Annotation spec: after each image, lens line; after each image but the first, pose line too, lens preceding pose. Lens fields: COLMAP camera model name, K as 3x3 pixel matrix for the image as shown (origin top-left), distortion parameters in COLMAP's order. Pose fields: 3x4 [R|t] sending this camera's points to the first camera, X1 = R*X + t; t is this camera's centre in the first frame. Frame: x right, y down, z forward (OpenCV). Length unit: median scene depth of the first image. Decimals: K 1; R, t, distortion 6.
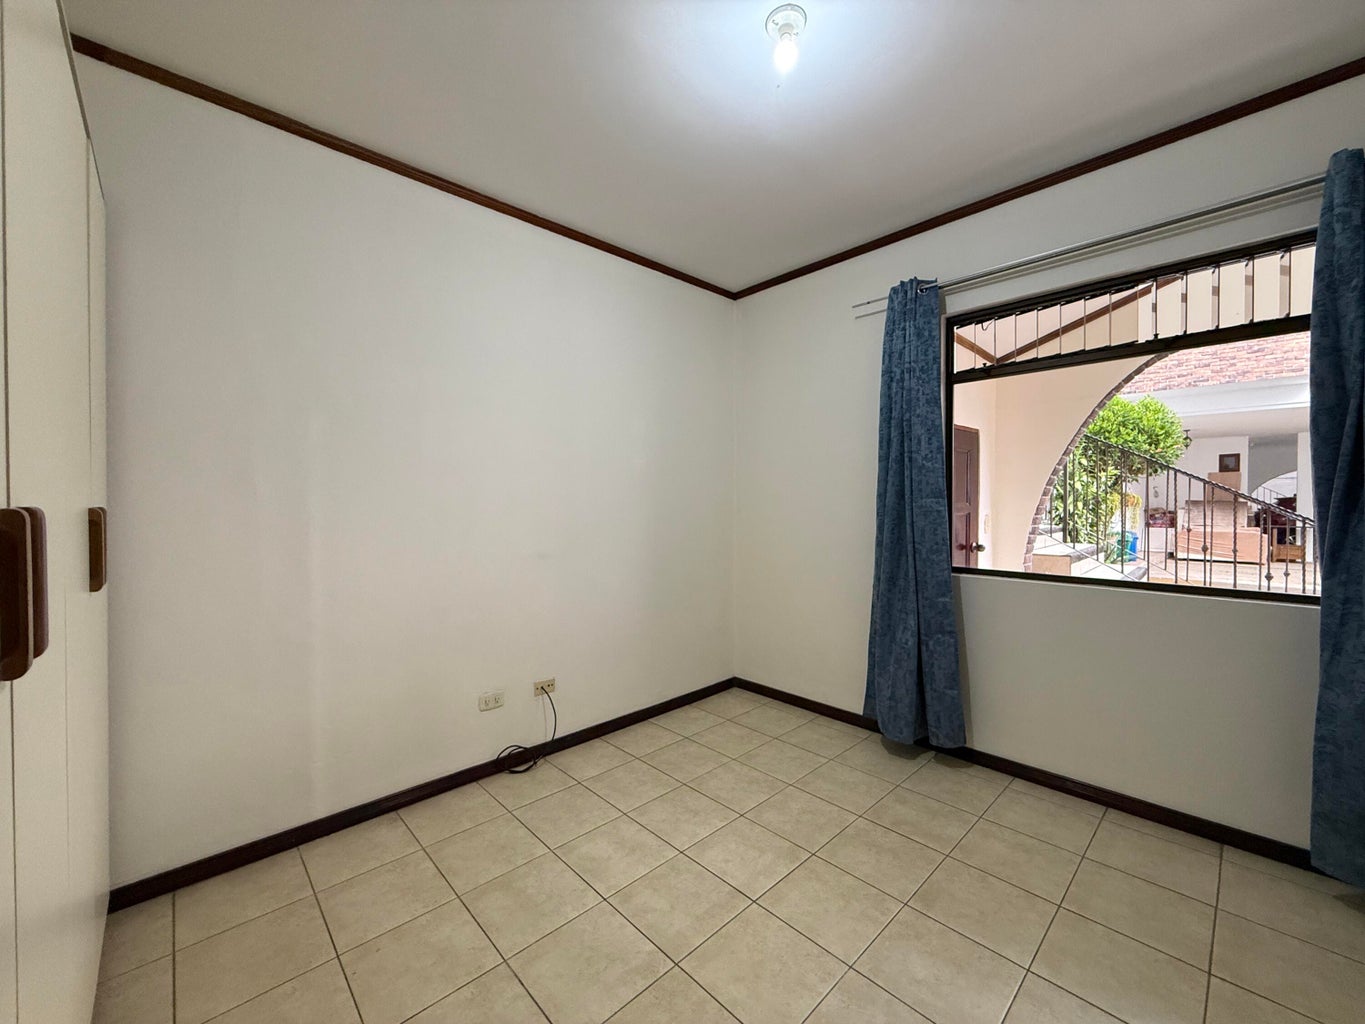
lens RADIAL K [[543.2, 0, 680.0], [0, 543.2, 508.1], [0, 0, 1]] dist [0.000532, -0.000507]
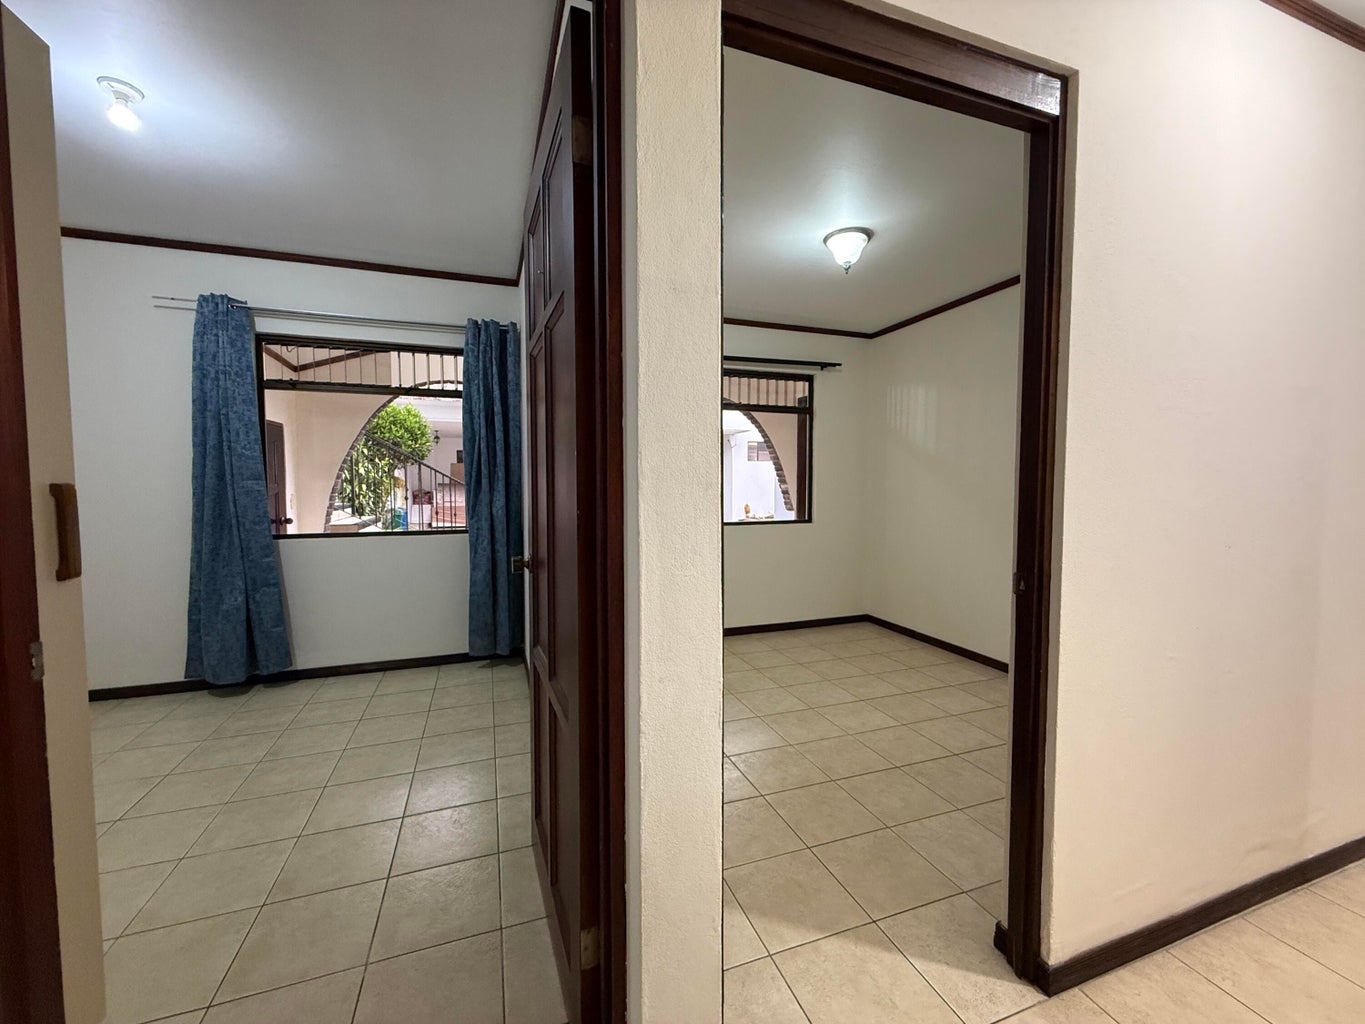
lens RADIAL K [[543.2, 0, 677.5], [0, 543.2, 514.8], [0, 0, 1]] dist [0.000532, -0.000507]
pose [[0.402406, -0.050856, 0.914048, -0.268187], [0.011315, 0.998656, 0.050582, 0.007946], [-0.915391, -0.010012, 0.402441, -0.370627]]
